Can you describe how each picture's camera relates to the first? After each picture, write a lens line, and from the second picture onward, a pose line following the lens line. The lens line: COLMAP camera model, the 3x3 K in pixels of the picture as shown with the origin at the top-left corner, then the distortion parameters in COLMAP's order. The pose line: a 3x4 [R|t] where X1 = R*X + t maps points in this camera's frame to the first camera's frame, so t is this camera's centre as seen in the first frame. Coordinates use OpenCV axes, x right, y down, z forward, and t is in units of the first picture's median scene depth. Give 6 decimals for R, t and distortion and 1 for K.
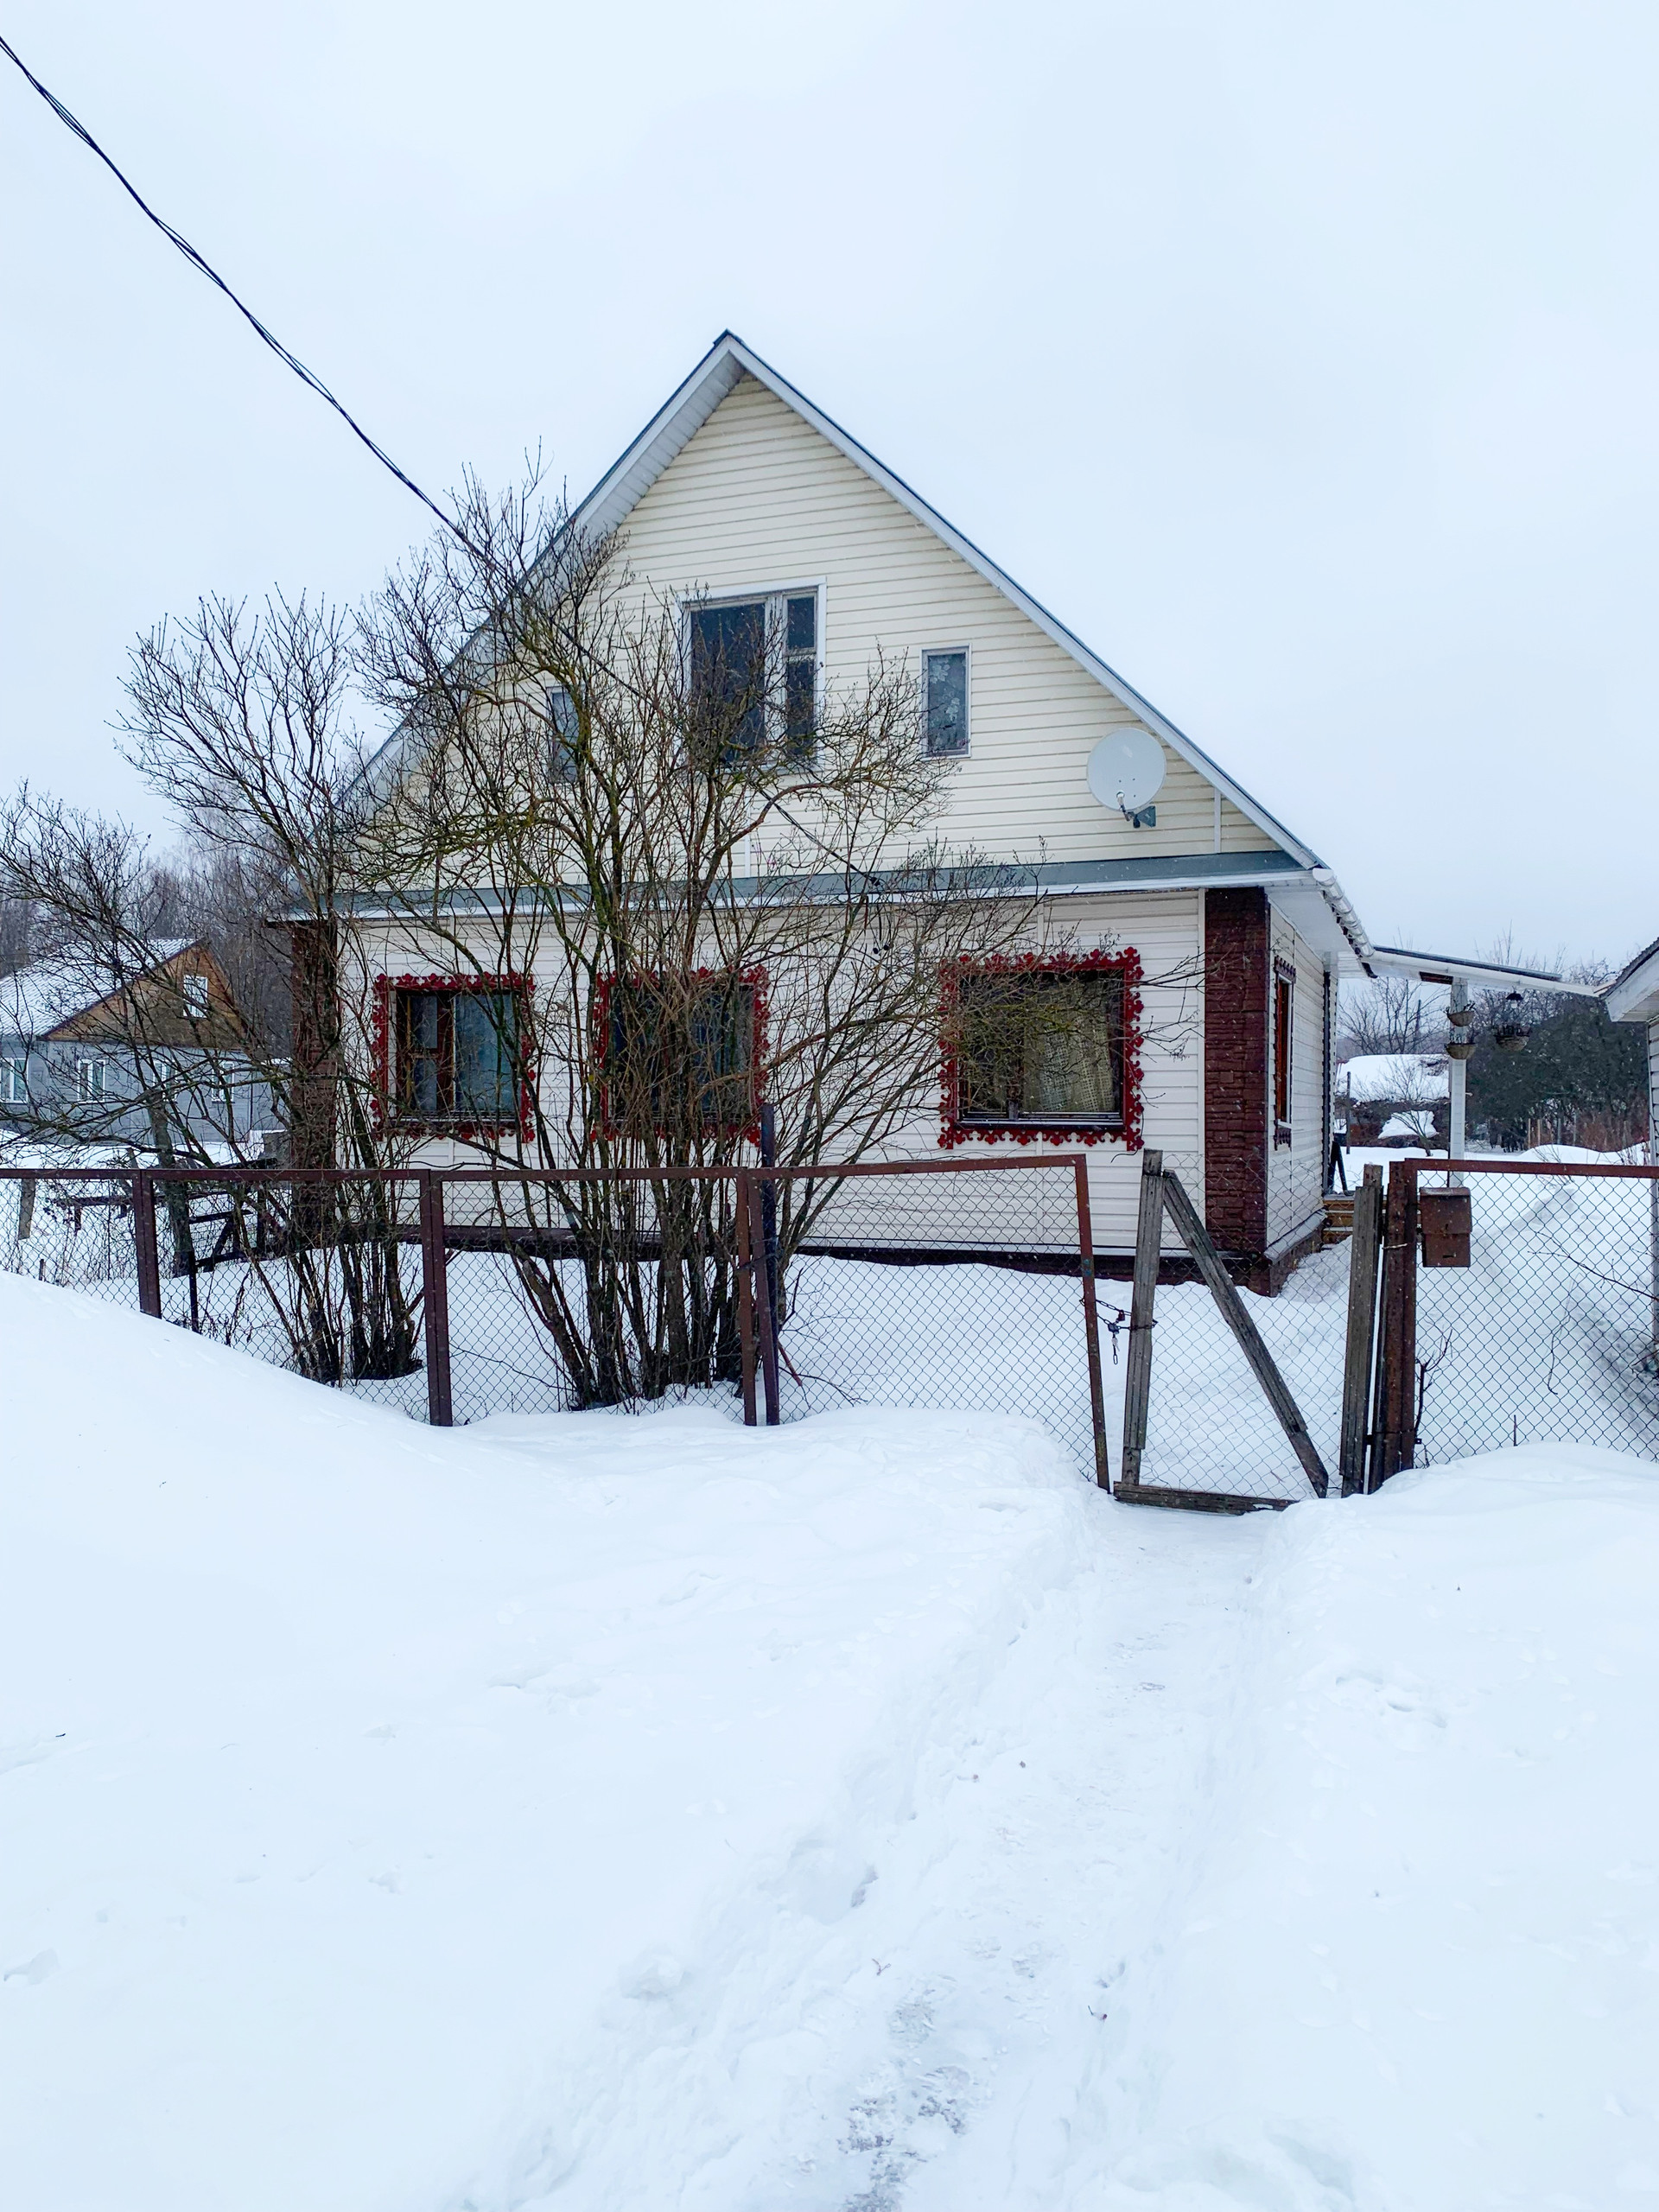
lens RADIAL K [[1671.9, 0, 821.2], [0, 1671.9, 1090.5], [0, 0, 1]] dist [0.039880, -0.057715]
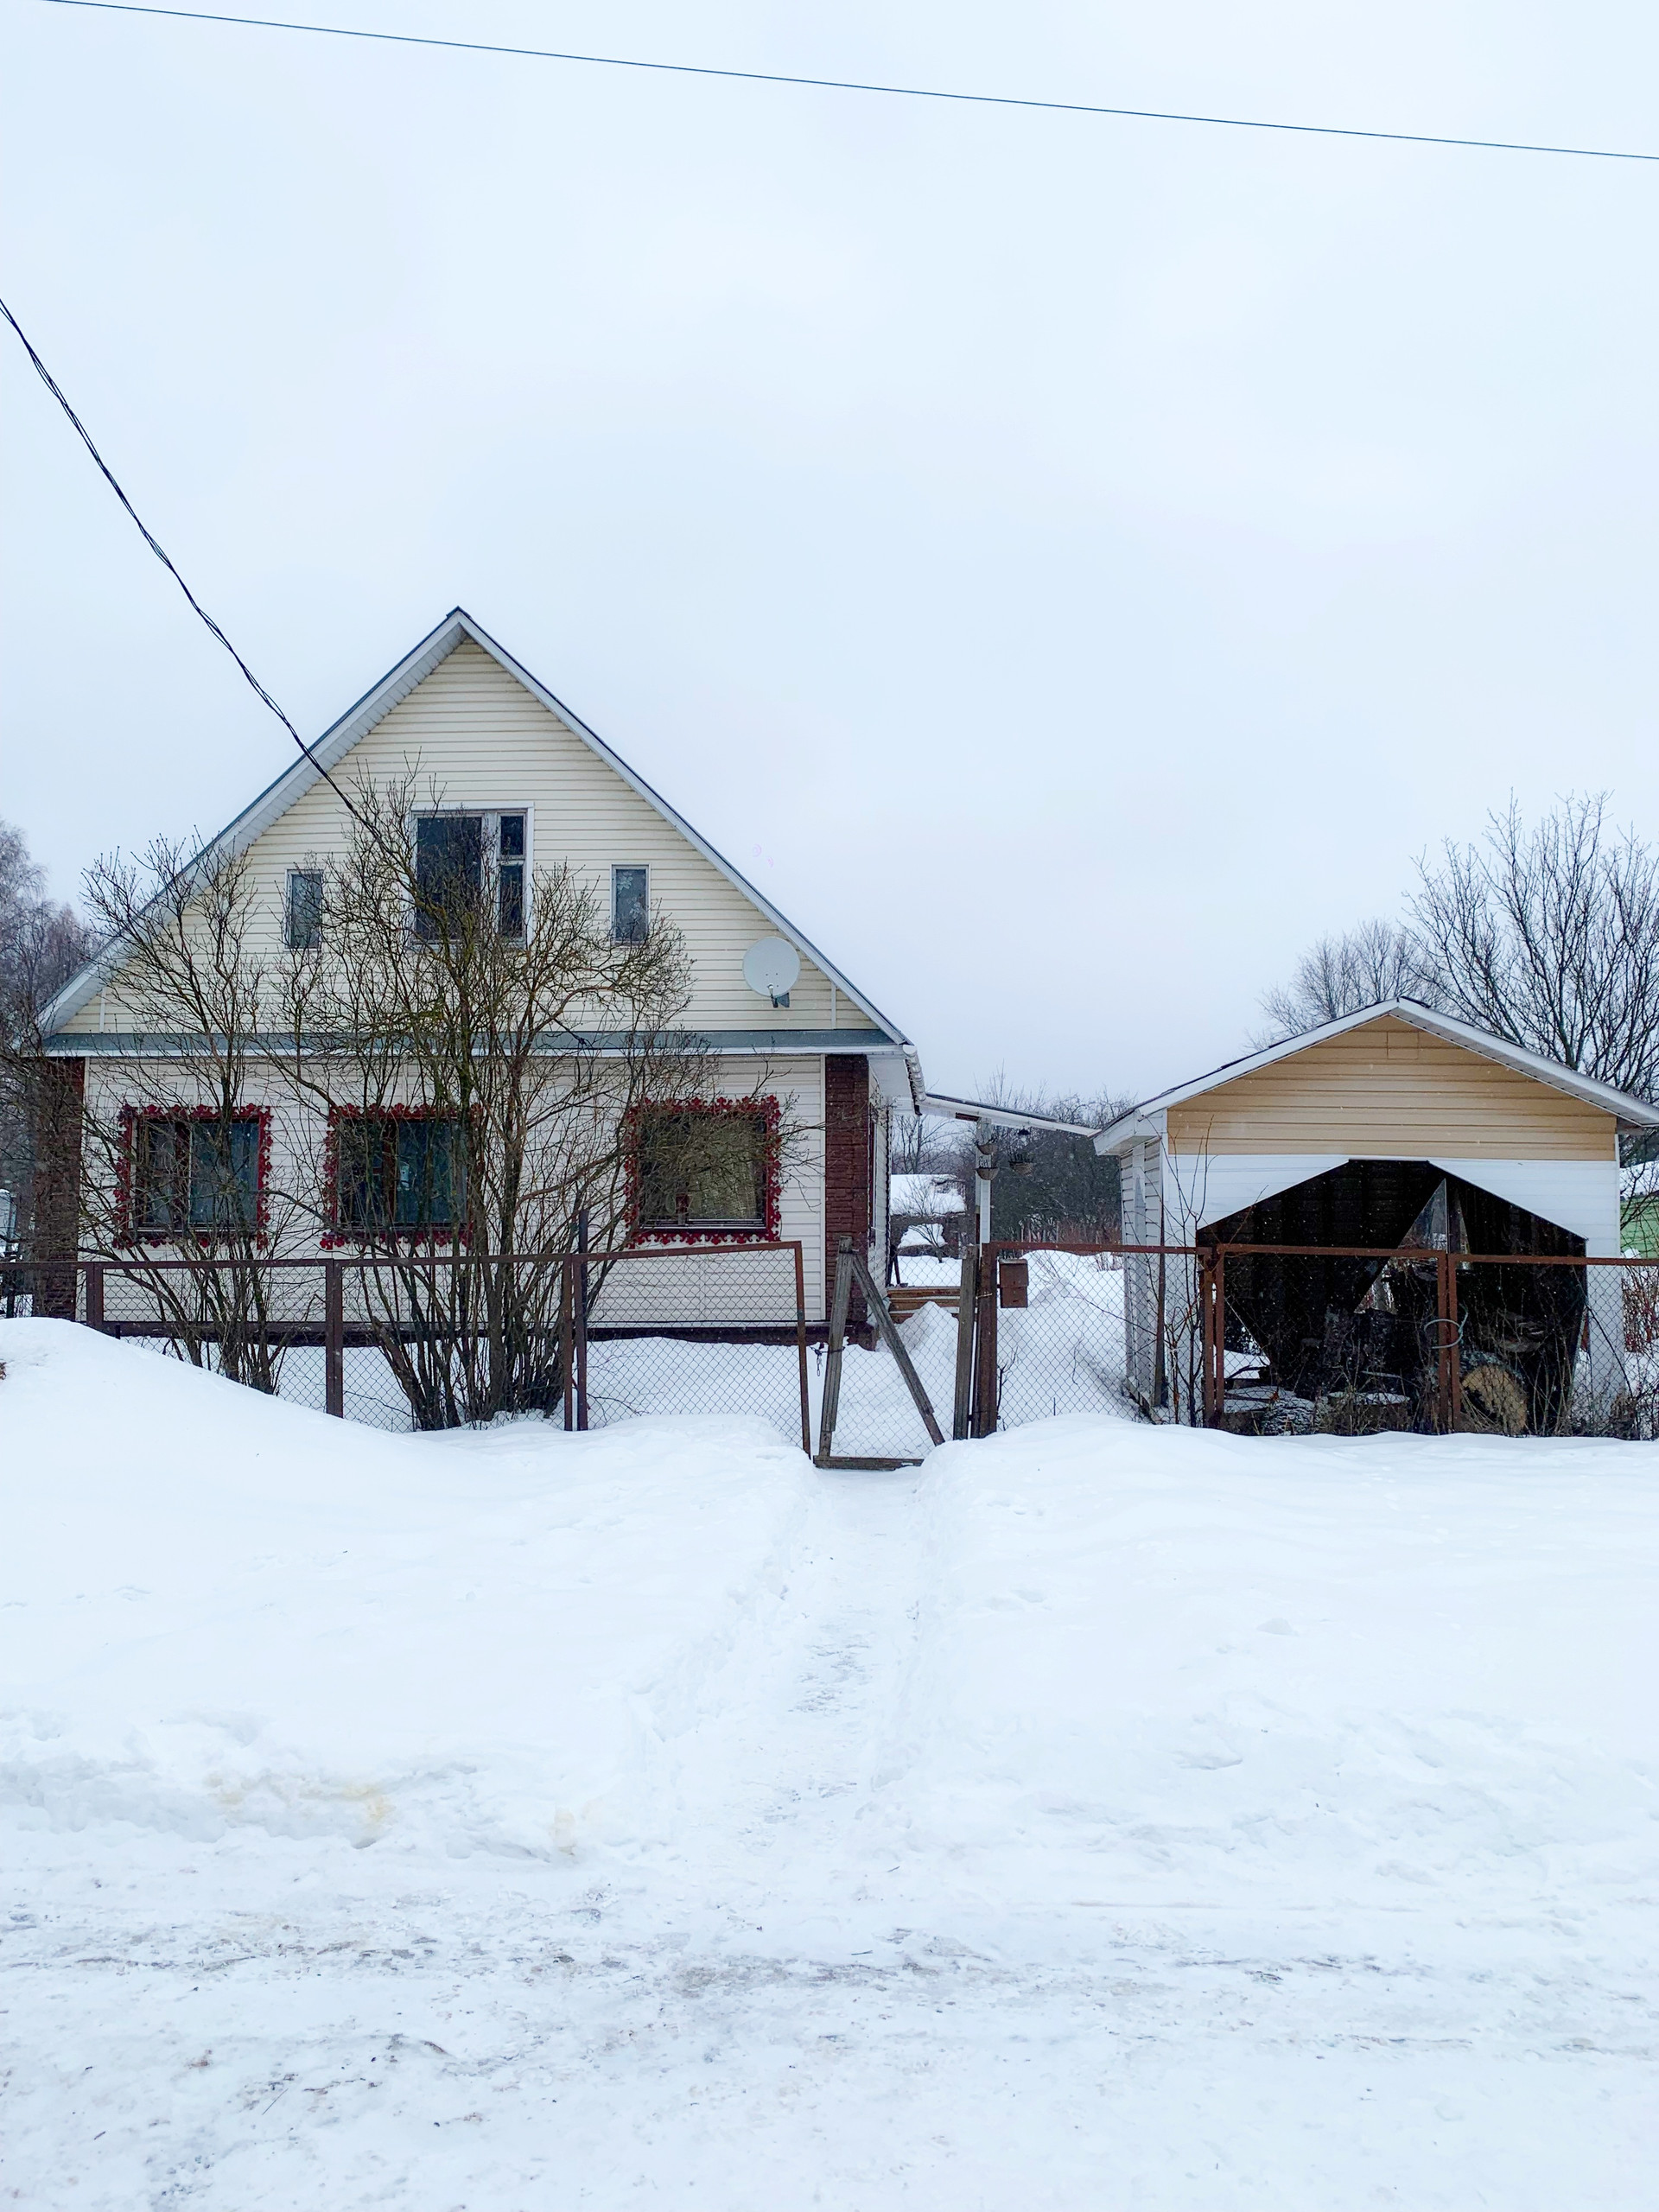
lens RADIAL K [[1671.9, 0, 828.7], [0, 1671.9, 1115.0], [0, 0, 1]] dist [0.039880, -0.057715]
pose [[0.958111, 0.013903, 0.286058, -0.158720], [0.002054, 0.998462, -0.055407, 0.004273], [-0.286388, 0.053674, 0.956609, -0.303597]]
